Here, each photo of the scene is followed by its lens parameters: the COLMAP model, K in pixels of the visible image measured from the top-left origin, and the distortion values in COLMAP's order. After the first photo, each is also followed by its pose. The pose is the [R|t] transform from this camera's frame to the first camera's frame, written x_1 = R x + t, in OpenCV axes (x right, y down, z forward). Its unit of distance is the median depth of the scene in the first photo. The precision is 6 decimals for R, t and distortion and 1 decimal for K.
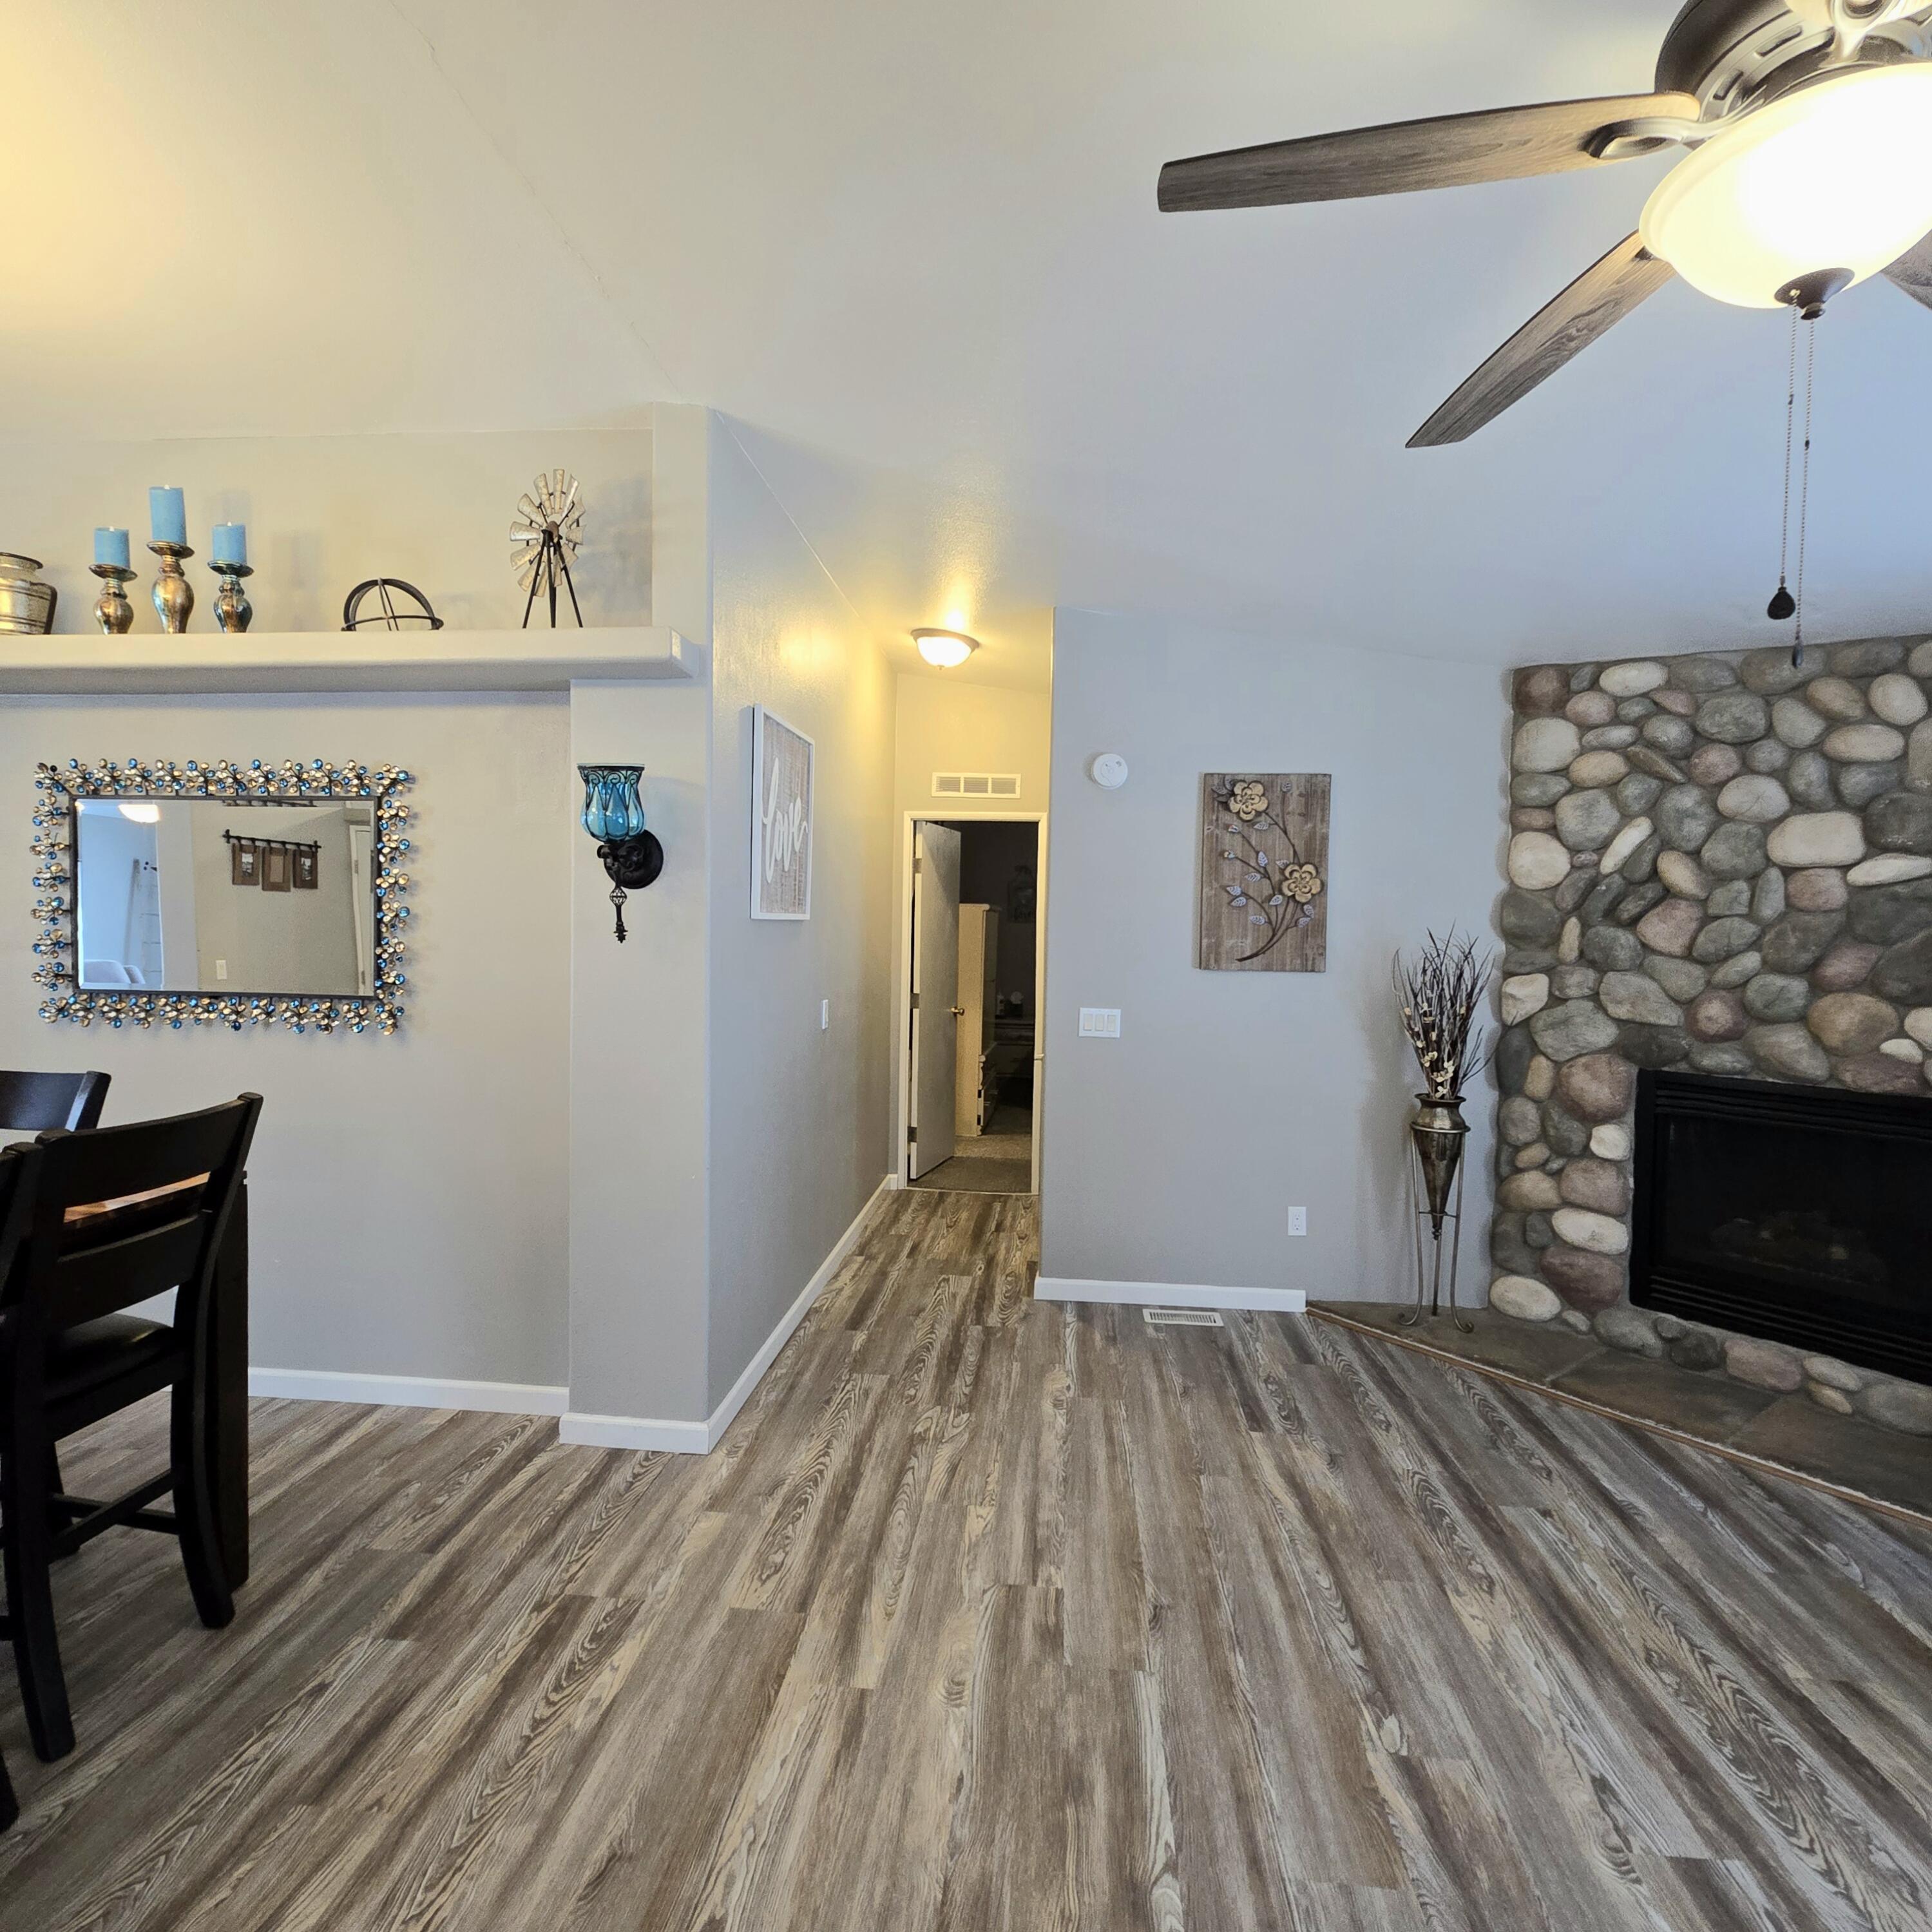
lens RADIAL K [[1051.4, 0, 966.0], [0, 1051.4, 966.0], [0, 0, 1]] dist [0.001861, 0.000487]
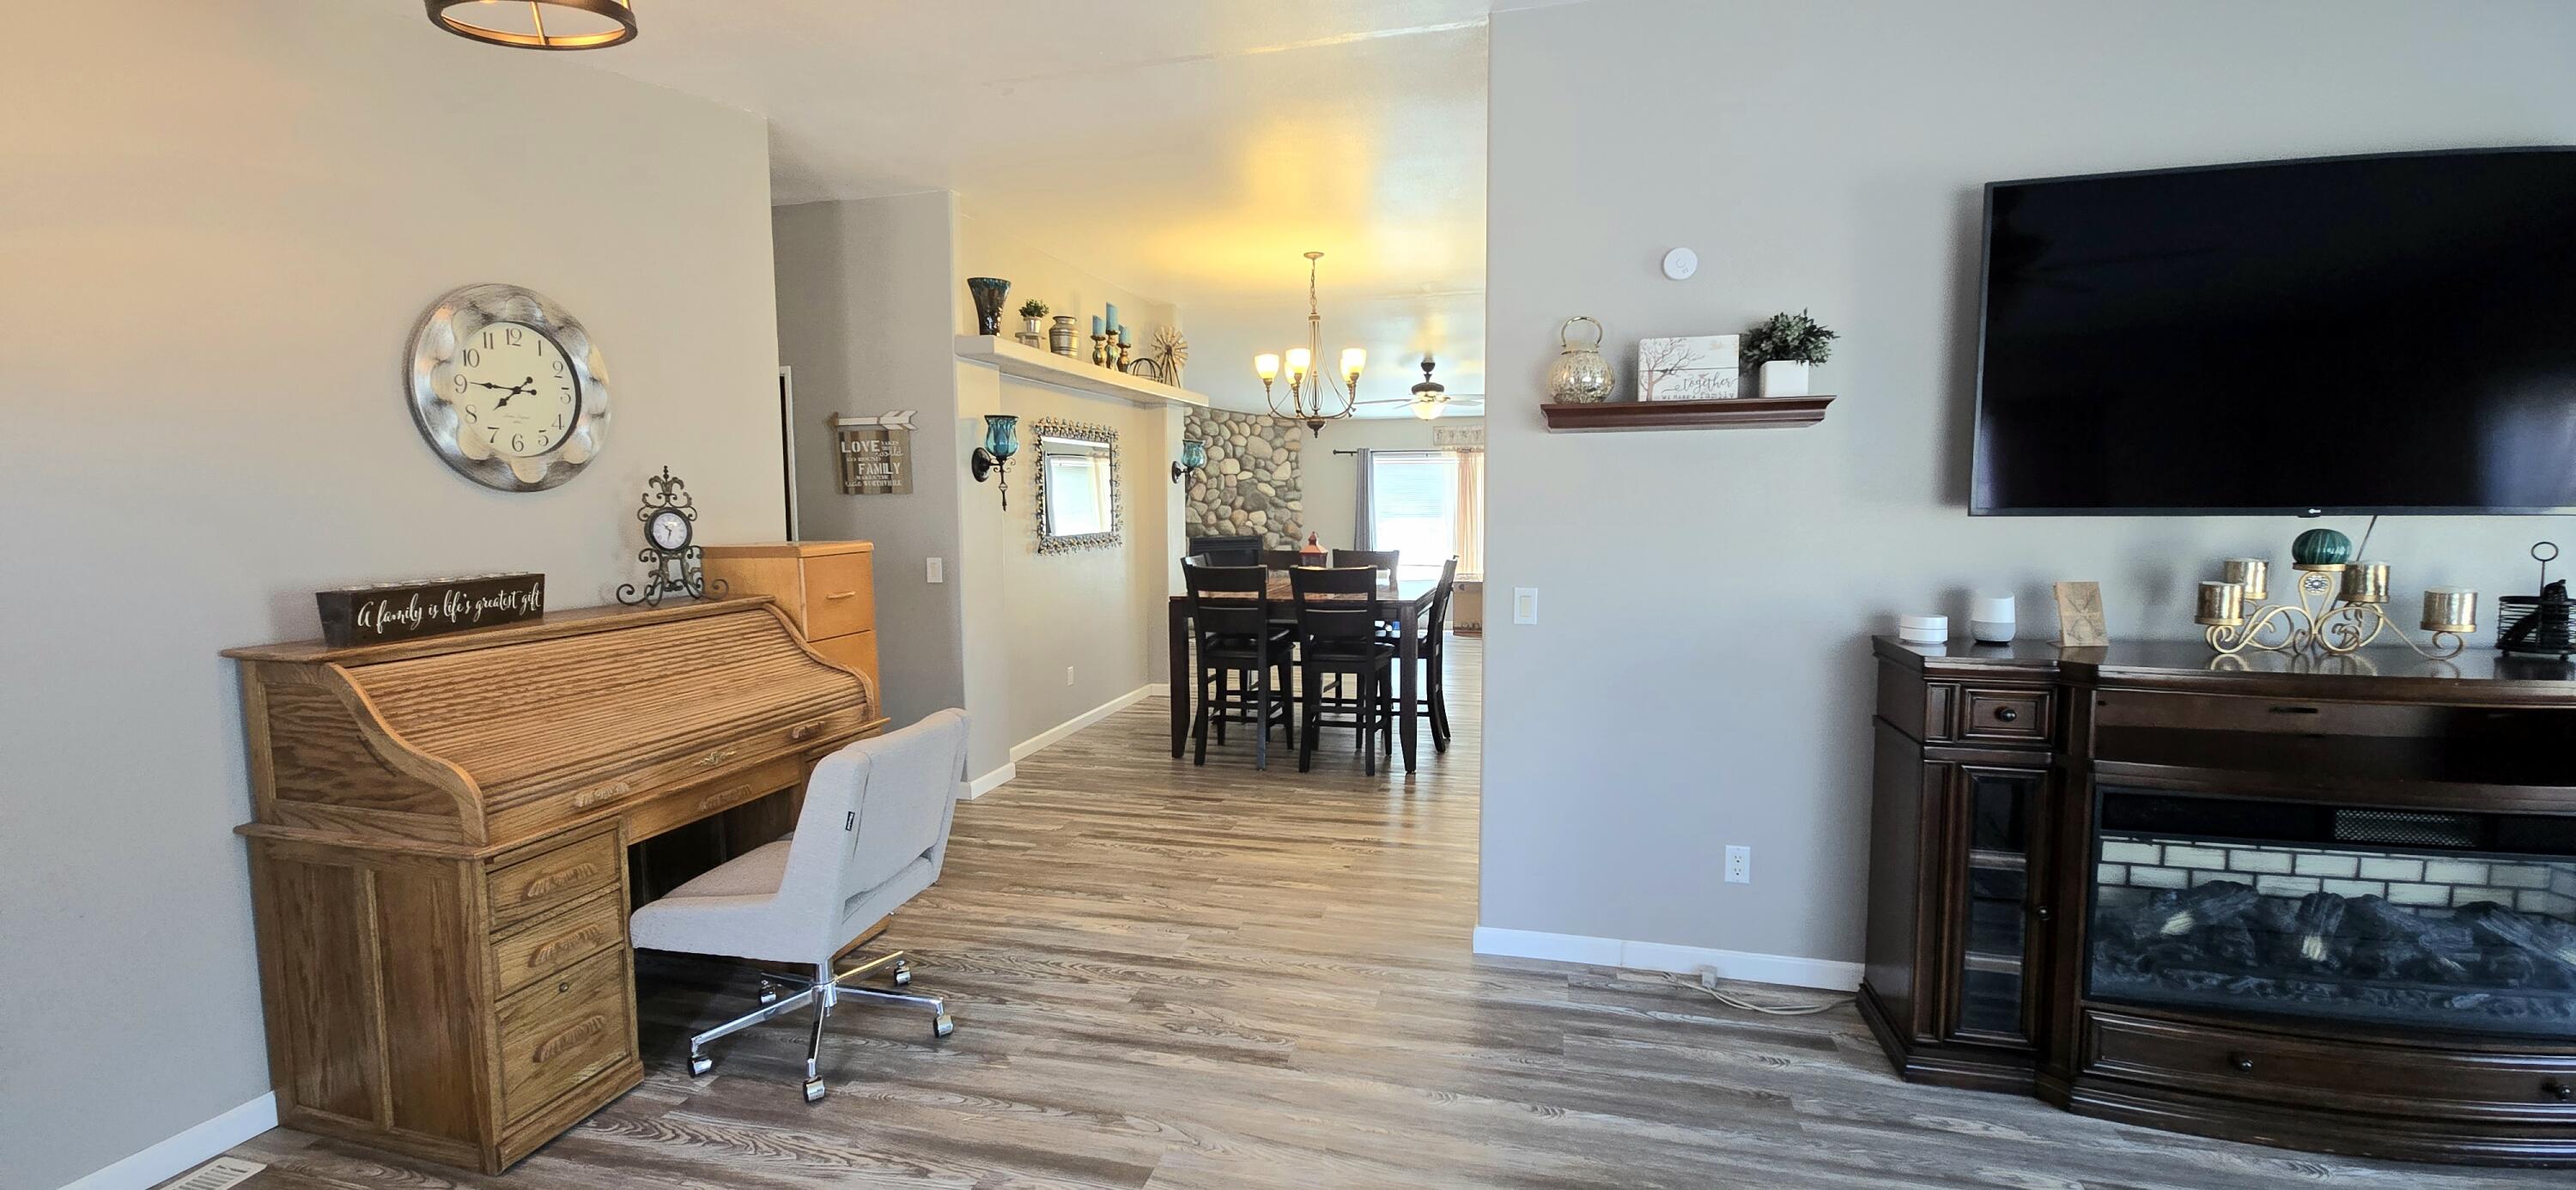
lens RADIAL K [[1052.4, 0, 1288.0], [0, 1052.4, 595.0], [0, 0, 1]] dist [0.000574, -0.000063]
pose [[0.155219, -0.111445, 0.981574, -2.429197], [0.045786, 0.993360, 0.105543, -0.051188], [-0.986818, 0.028560, 0.159291, 0.237623]]
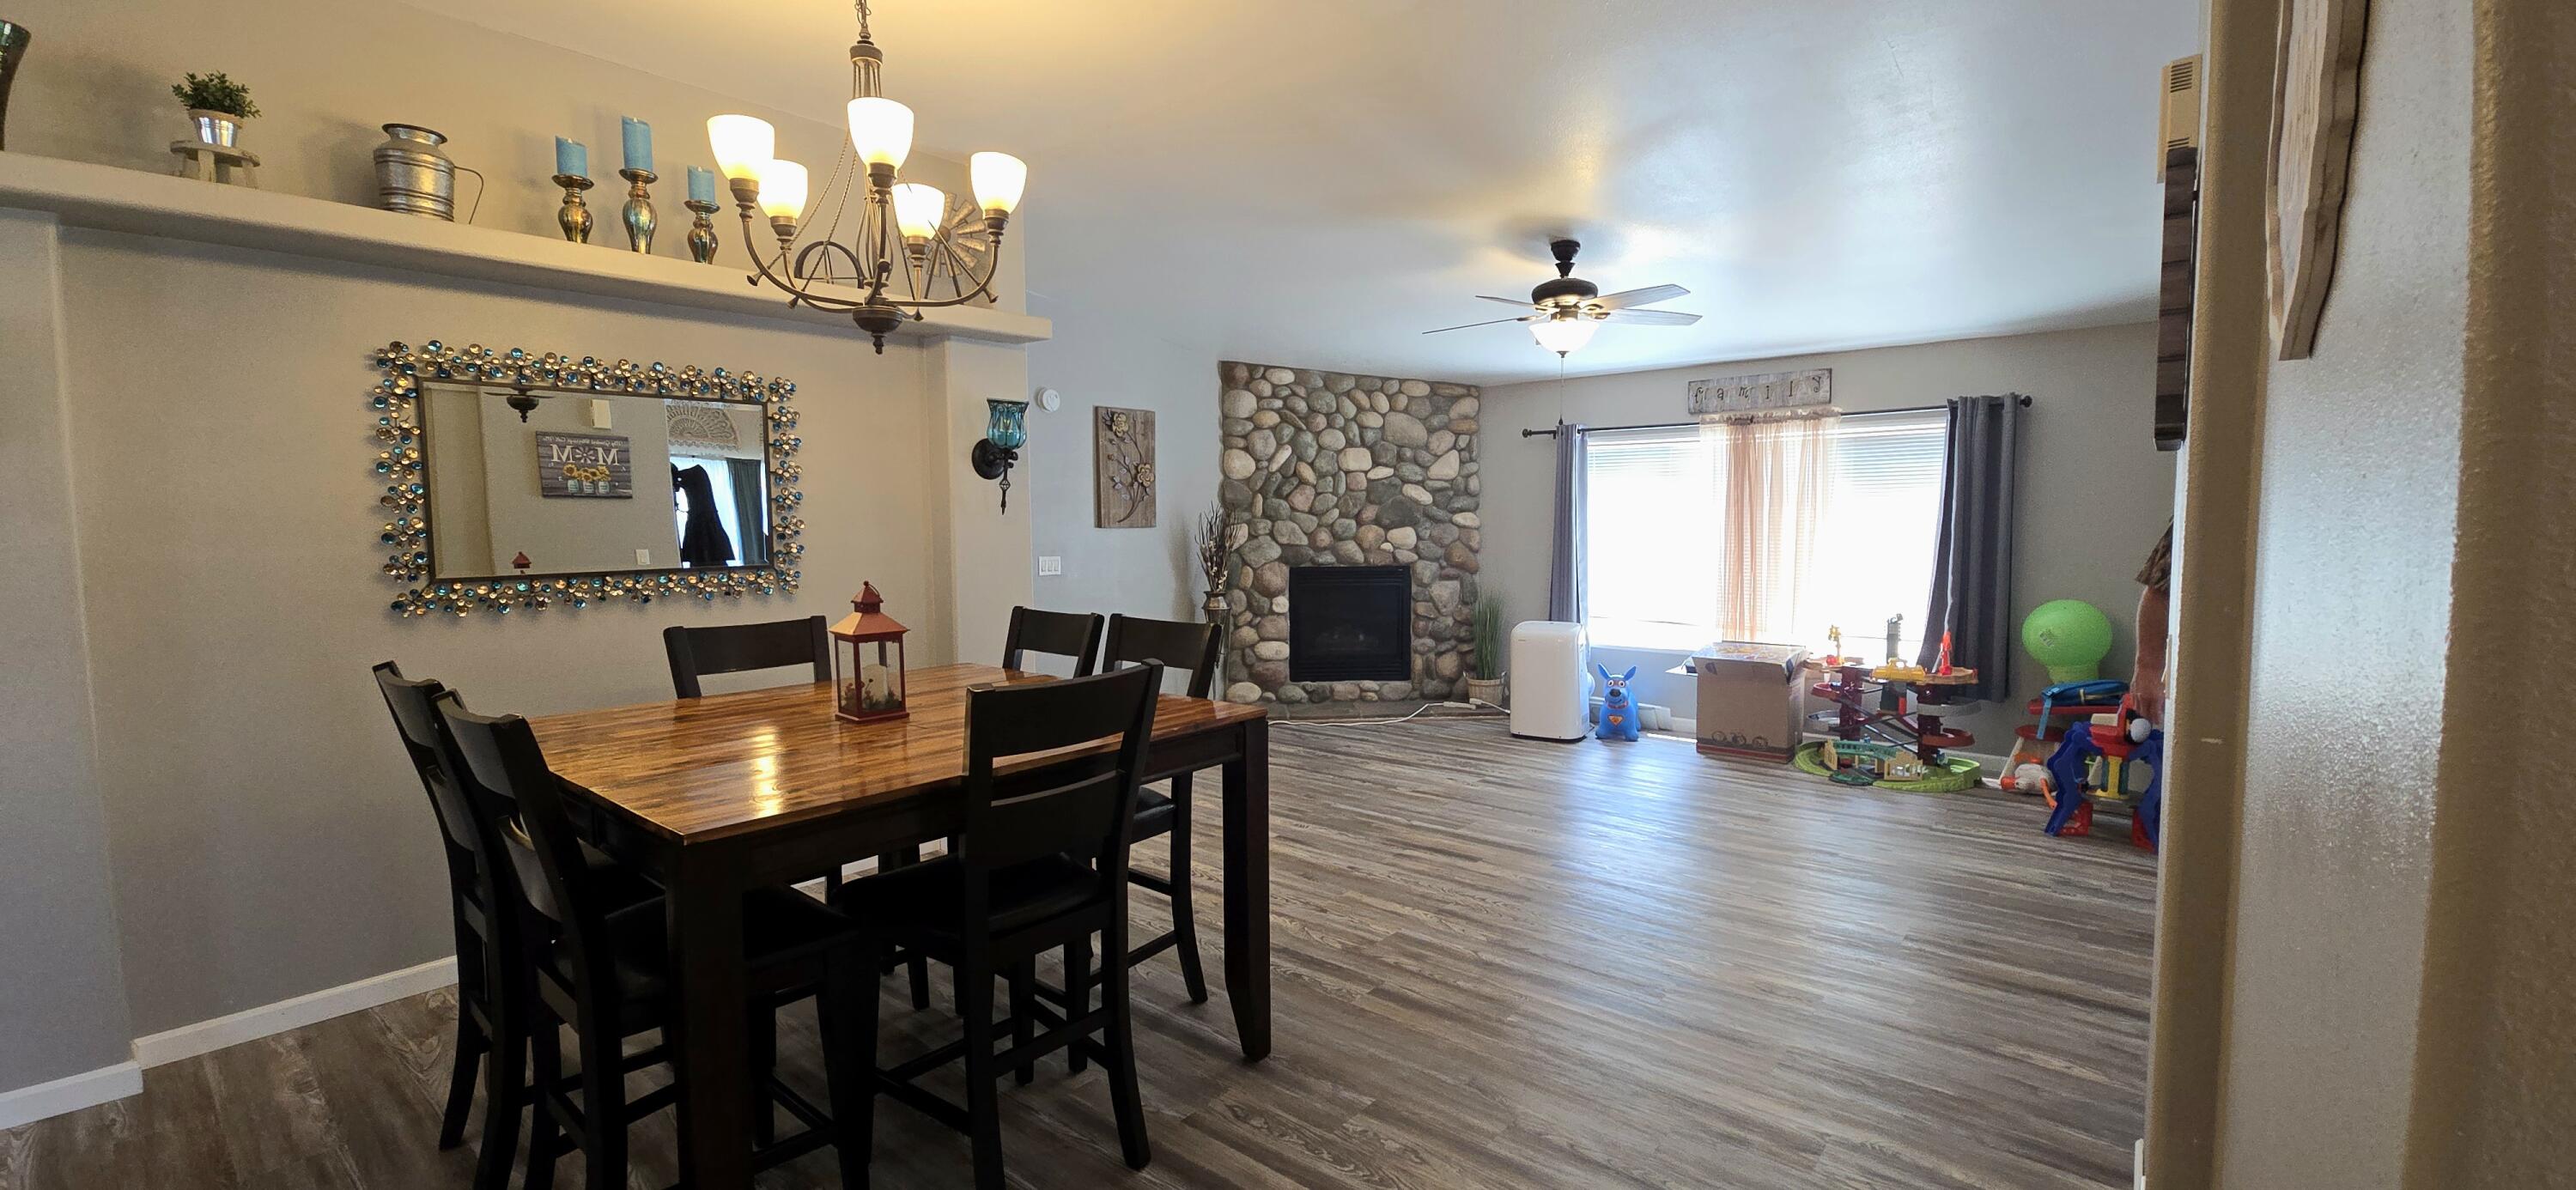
lens RADIAL K [[1052.4, 0, 1288.0], [0, 1052.4, 595.0], [0, 0, 1]] dist [0.000574, -0.000063]
pose [[0.569789, -0.085906, 0.817288, -1.090353], [0.047428, 0.996301, 0.071657, 0.003545], [-0.820421, -0.002067, 0.571756, -0.183550]]
